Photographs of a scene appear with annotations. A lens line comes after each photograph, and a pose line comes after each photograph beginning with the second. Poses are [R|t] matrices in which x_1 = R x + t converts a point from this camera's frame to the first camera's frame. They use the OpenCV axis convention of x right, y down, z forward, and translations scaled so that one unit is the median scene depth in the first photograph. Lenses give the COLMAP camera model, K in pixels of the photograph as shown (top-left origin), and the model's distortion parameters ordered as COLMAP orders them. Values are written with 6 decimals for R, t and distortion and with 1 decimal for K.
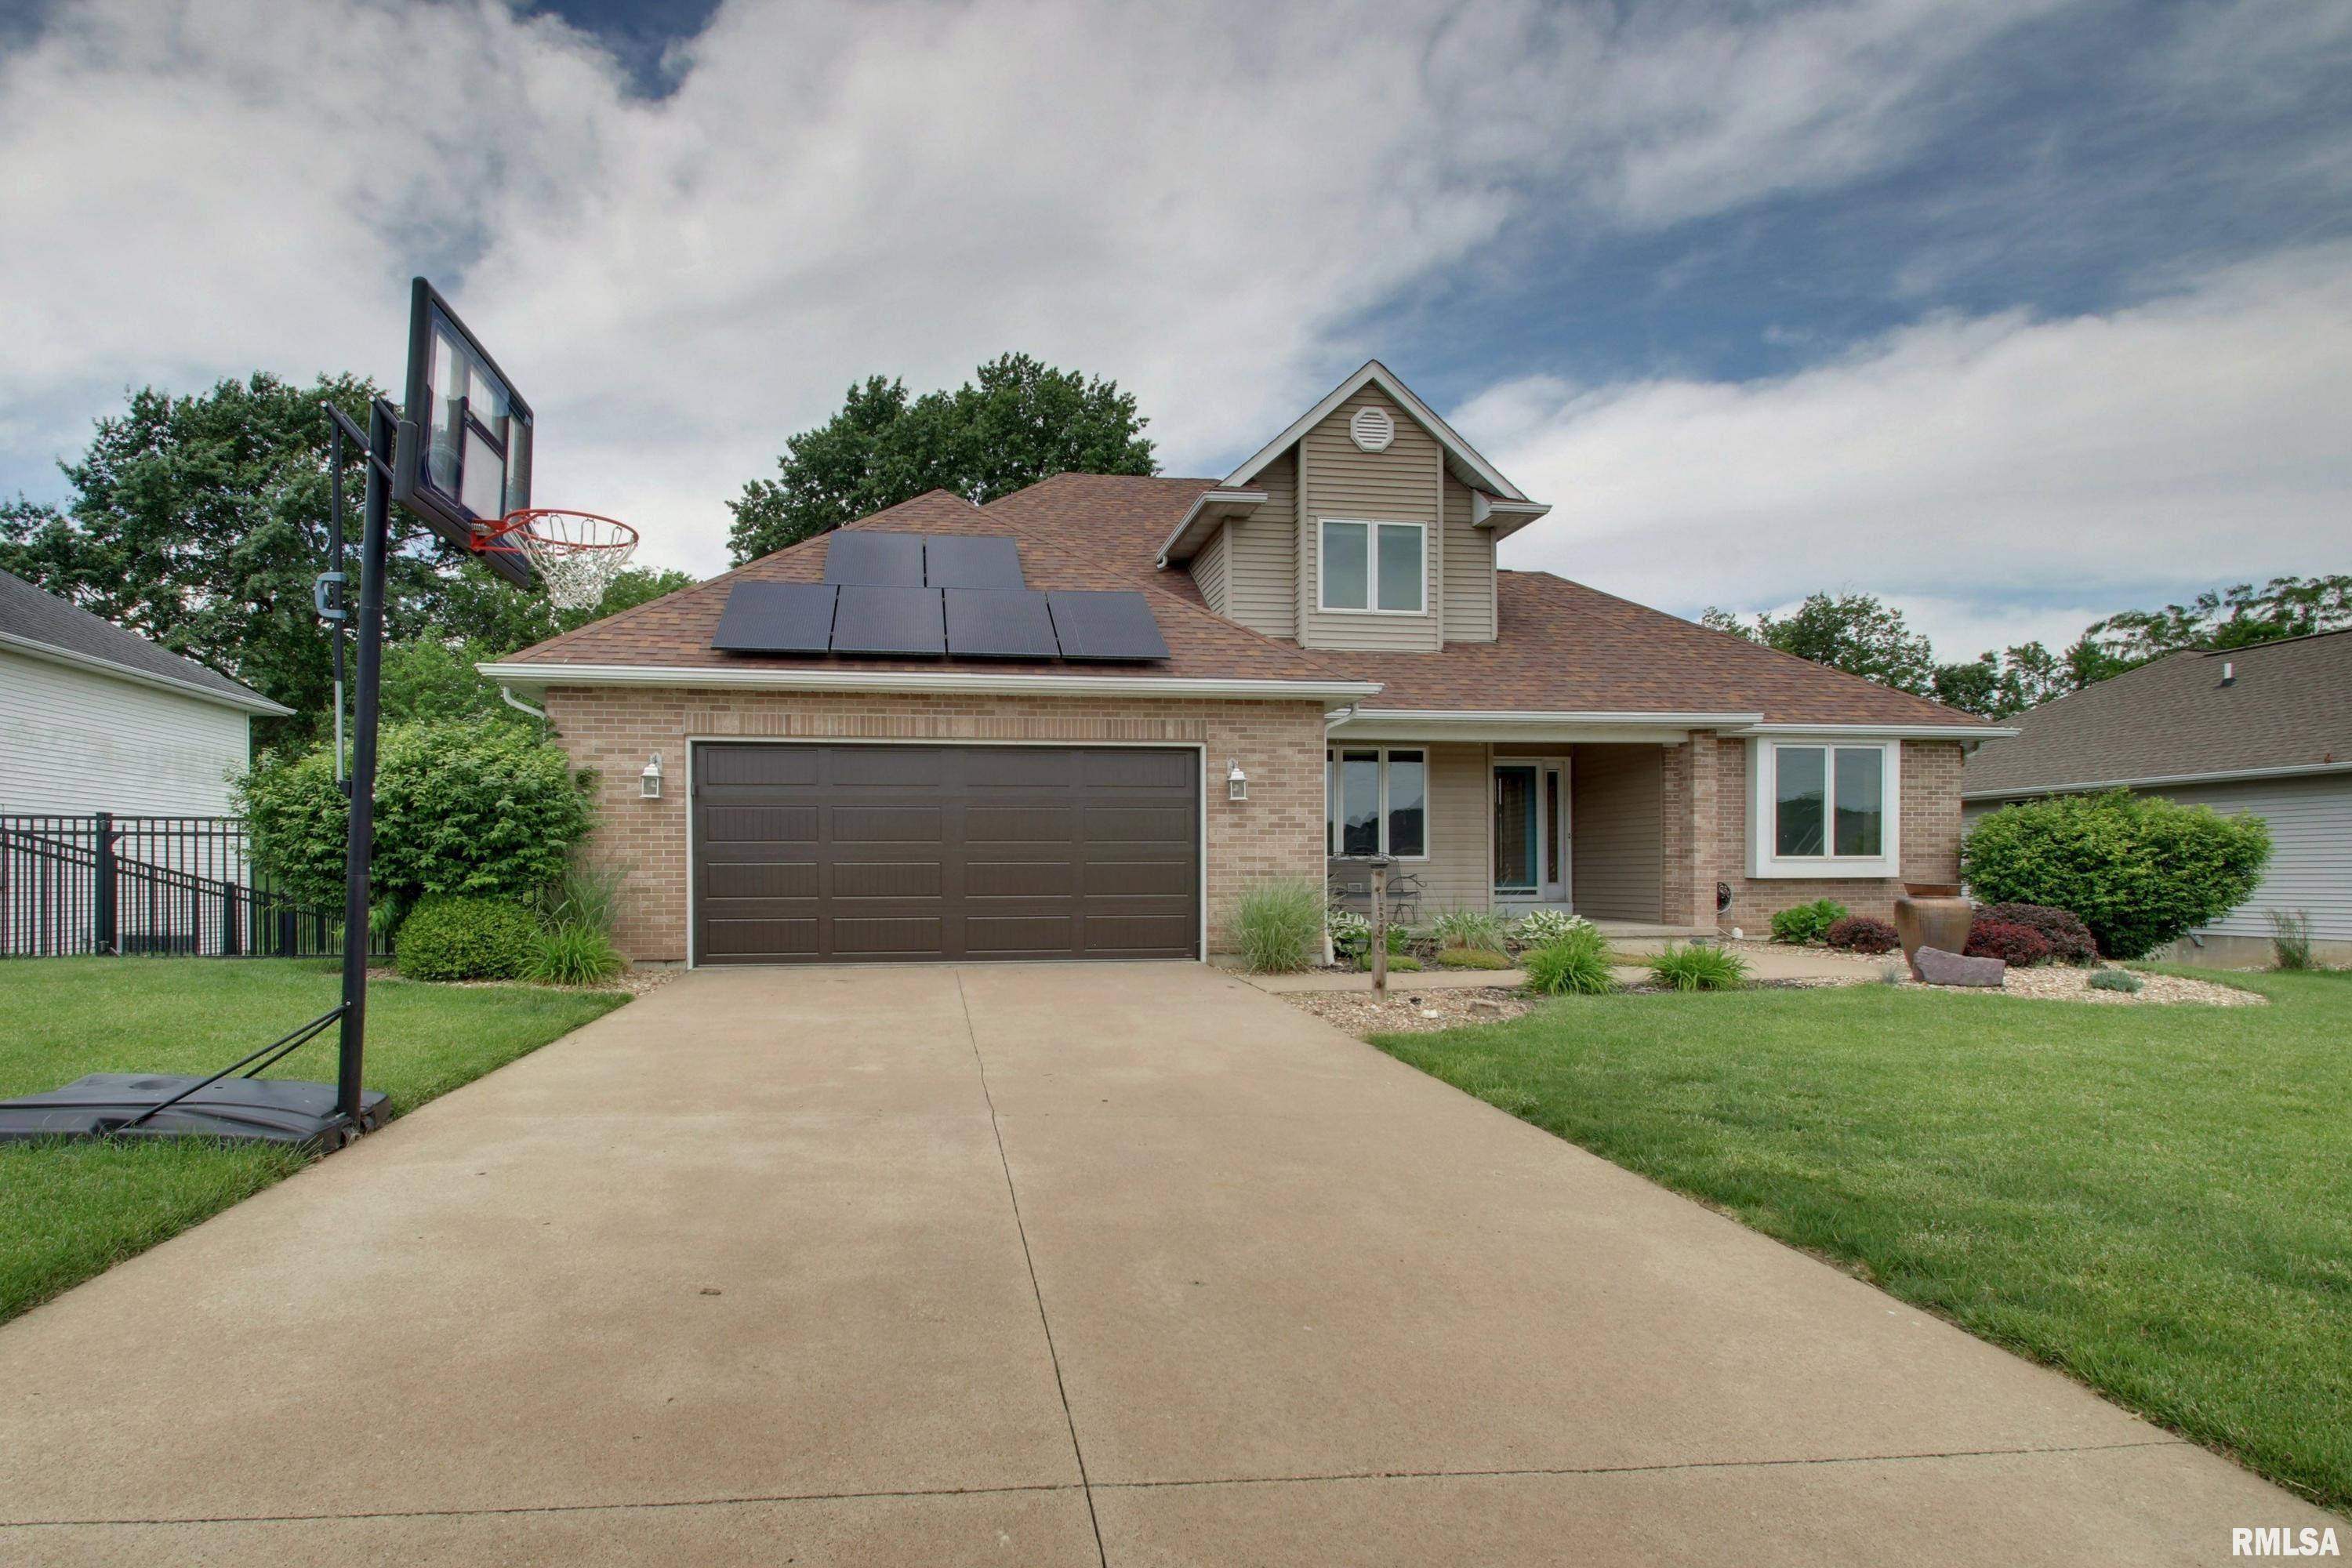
lens RADIAL K [[1176.4, 0, 1117.3], [0, 1176.4, 889.5], [0, 0, 1]] dist [0.005599, -0.009501]
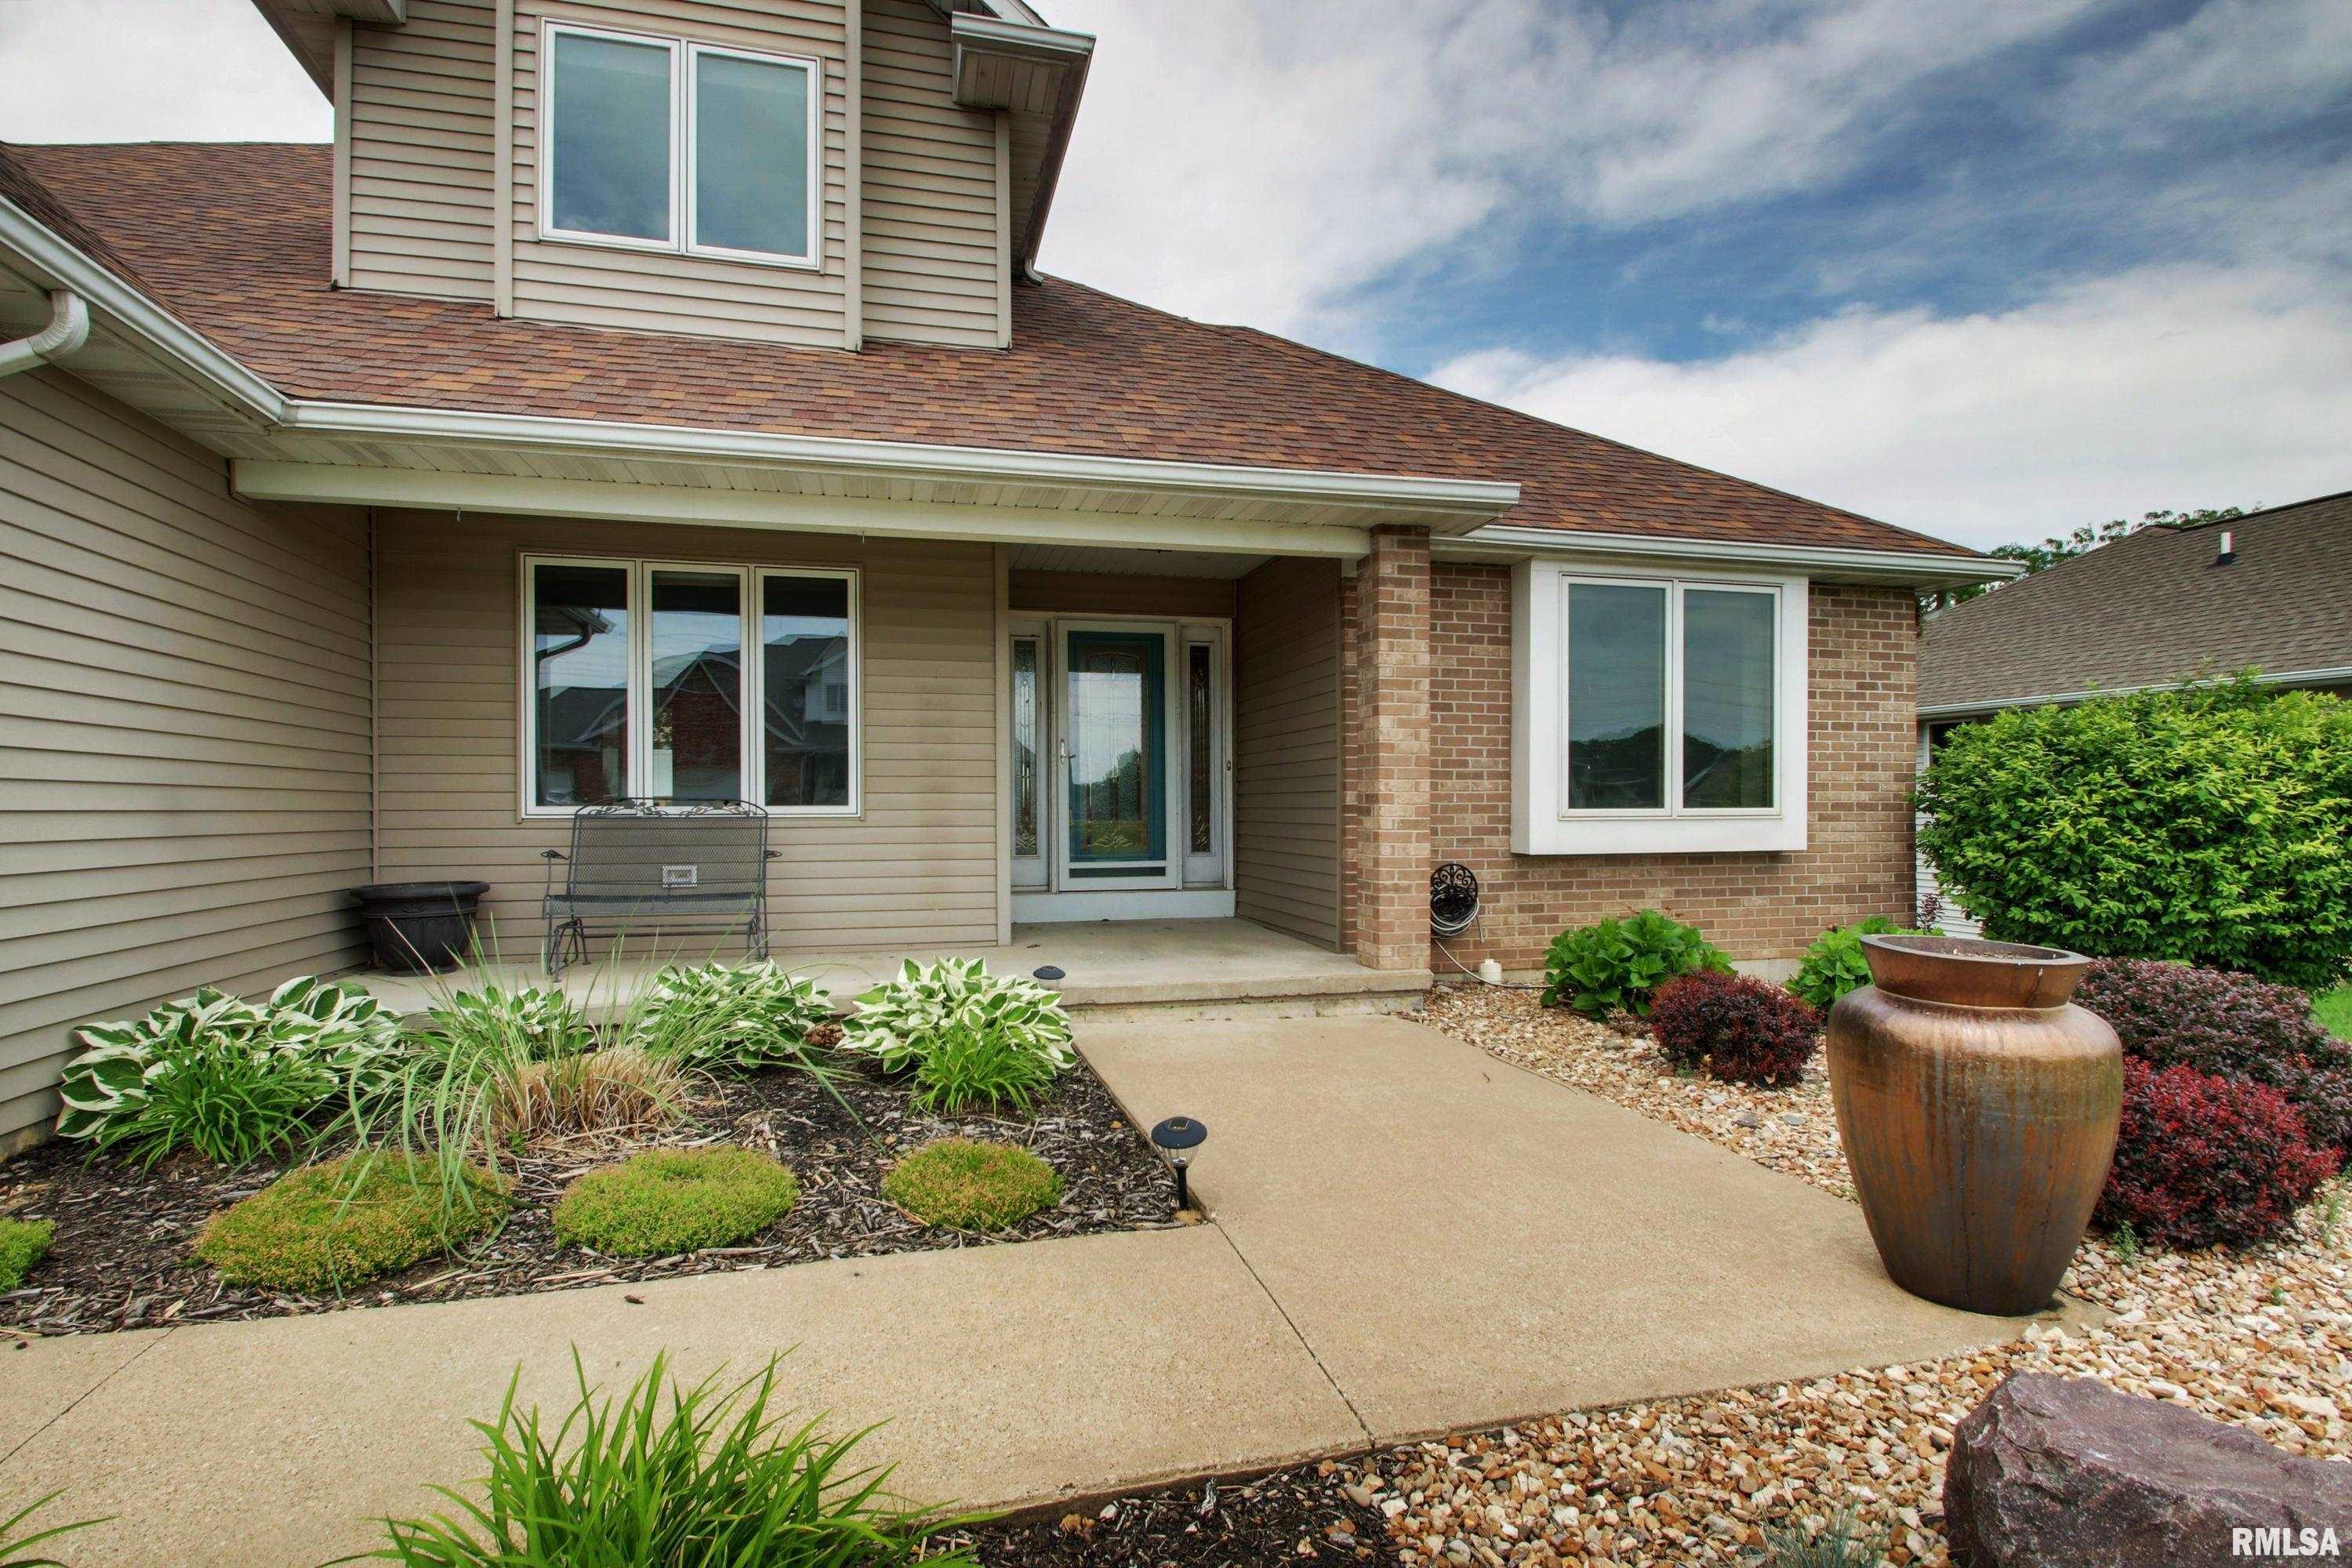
lens RADIAL K [[1176.4, 0, 1185.5], [0, 1176.4, 812.9], [0, 0, 1]] dist [0.005599, -0.009501]
pose [[0.993586, 0.001487, 0.113070, 0.356787], [-0.000598, 0.999969, -0.007899, -0.023252], [-0.113078, 0.007781, 0.993556, 0.551065]]
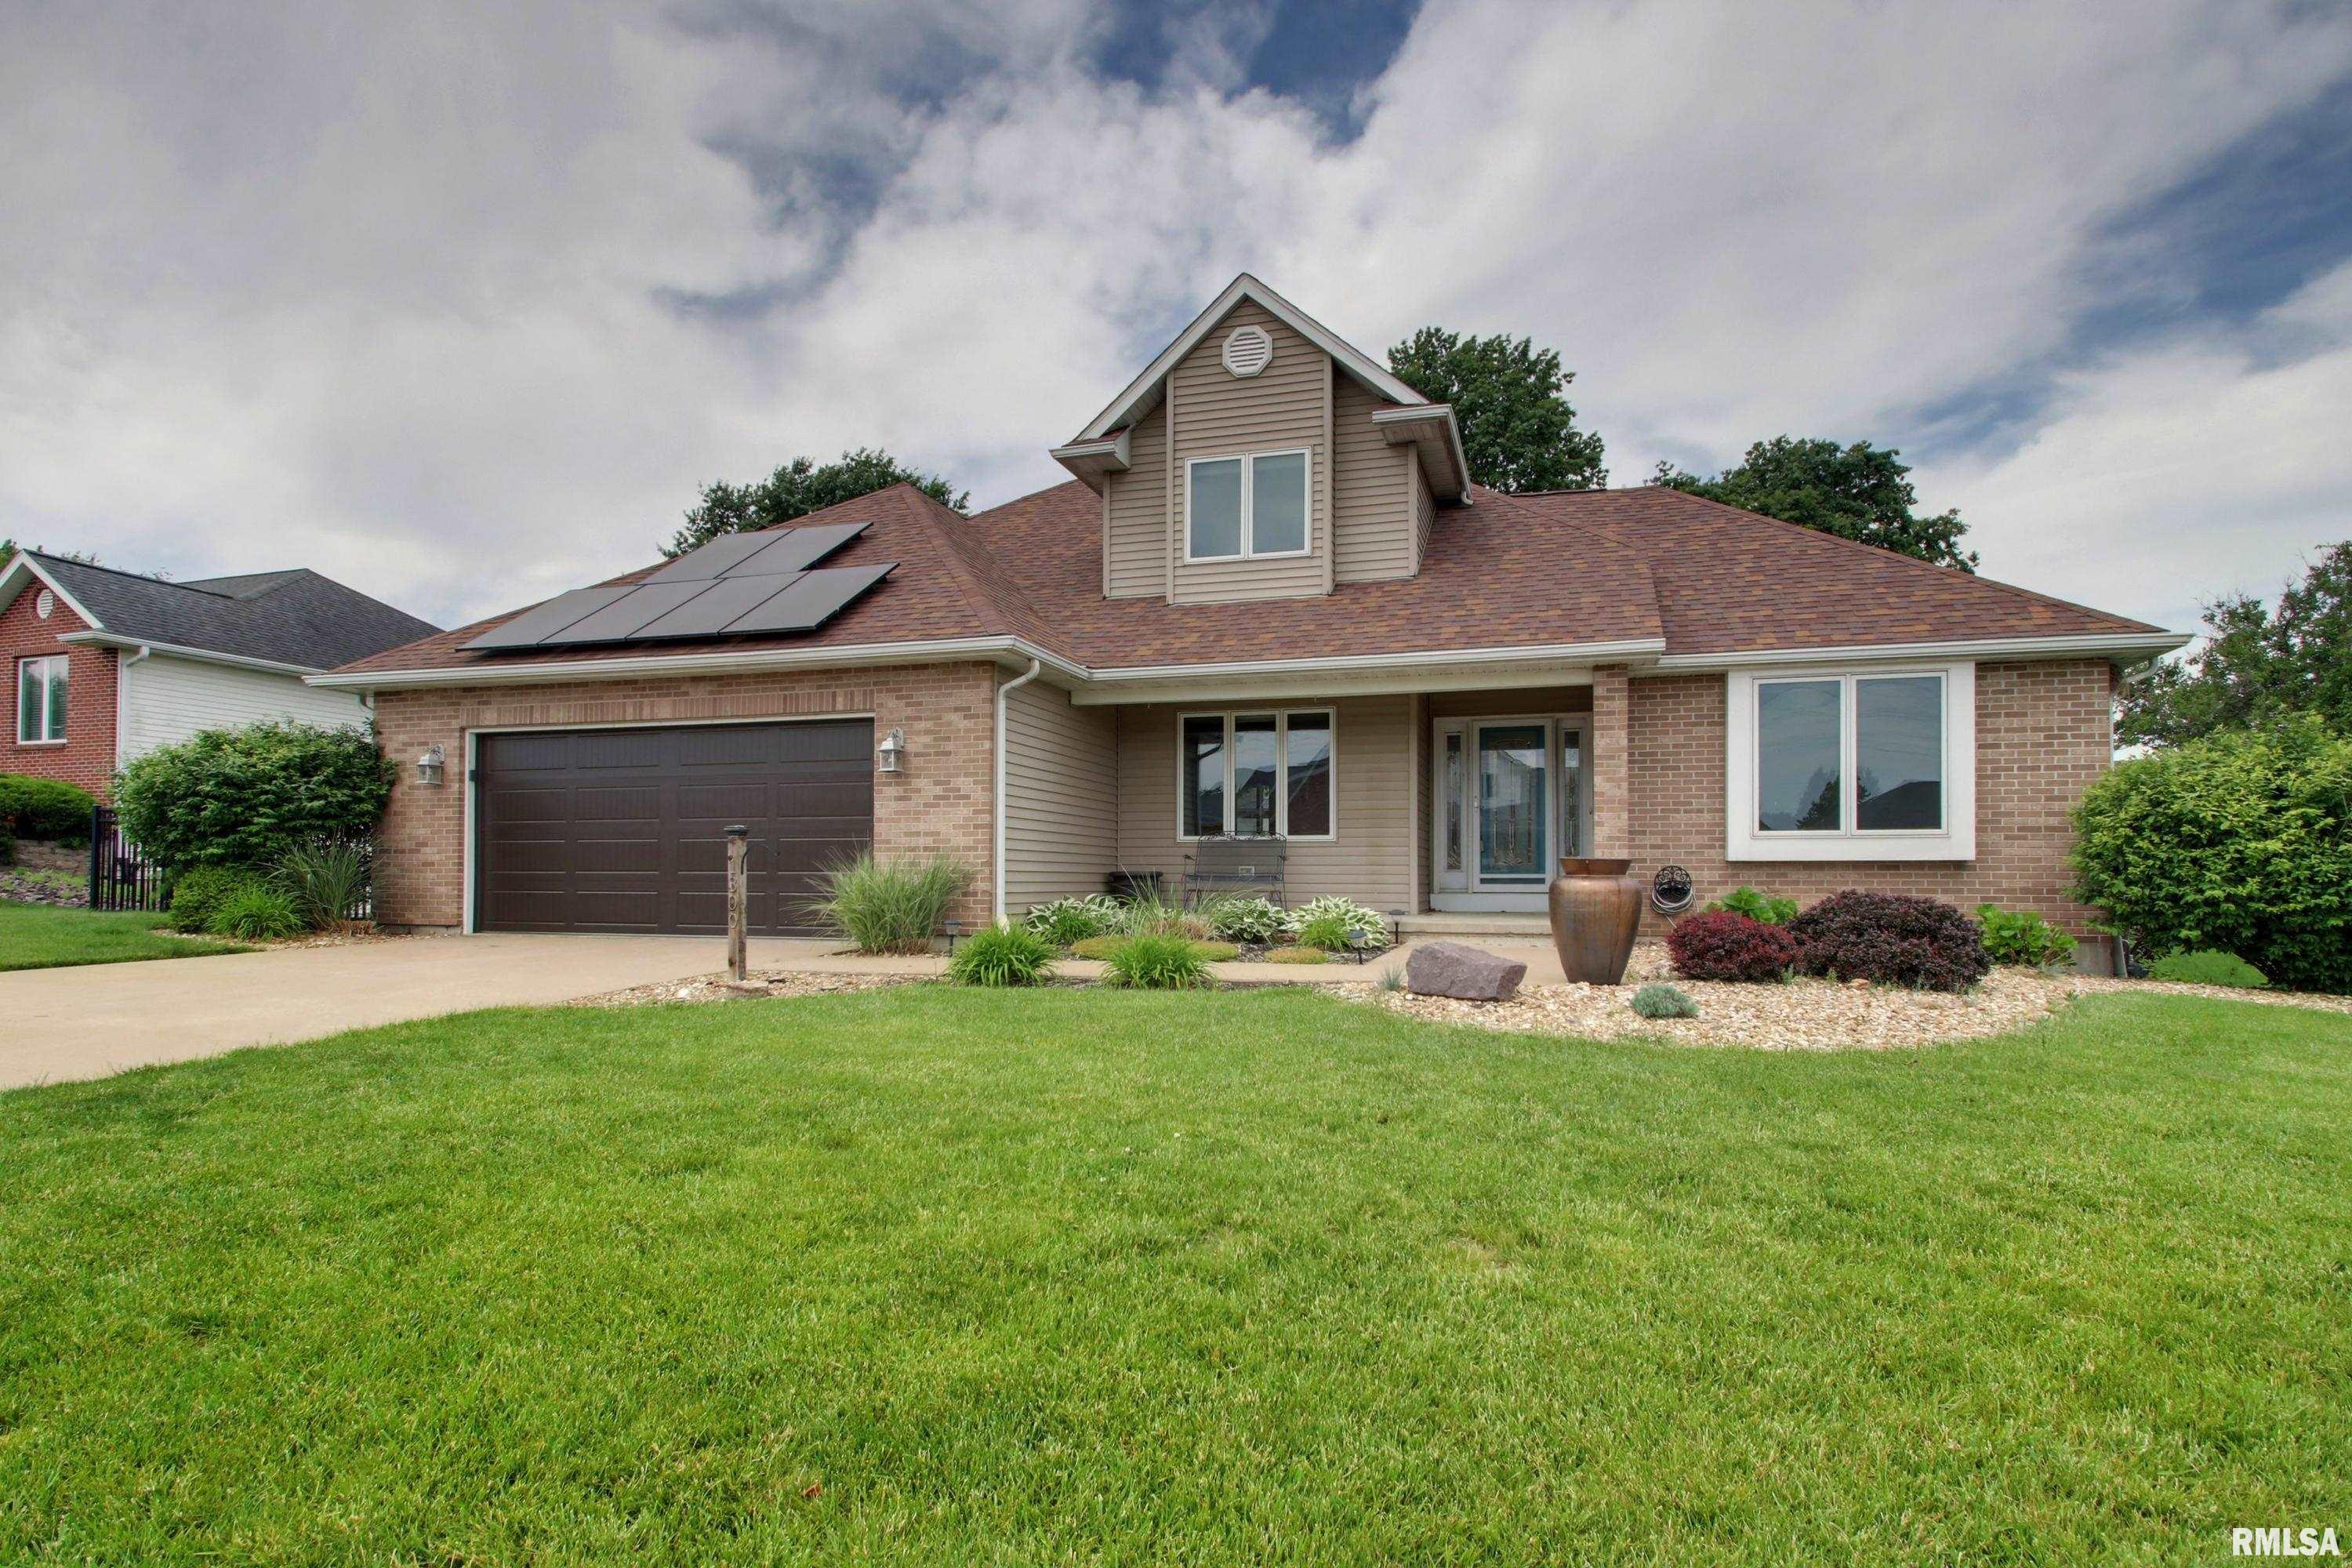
lens RADIAL K [[1176.4, 0, 1200.1], [0, 1176.4, 876.3], [0, 0, 1]] dist [0.005599, -0.009501]
pose [[0.910988, 0.006748, -0.412377, 0.555674], [-0.010924, 0.999910, -0.007771, 0.009847], [0.412288, 0.011584, 0.910980, 0.188288]]
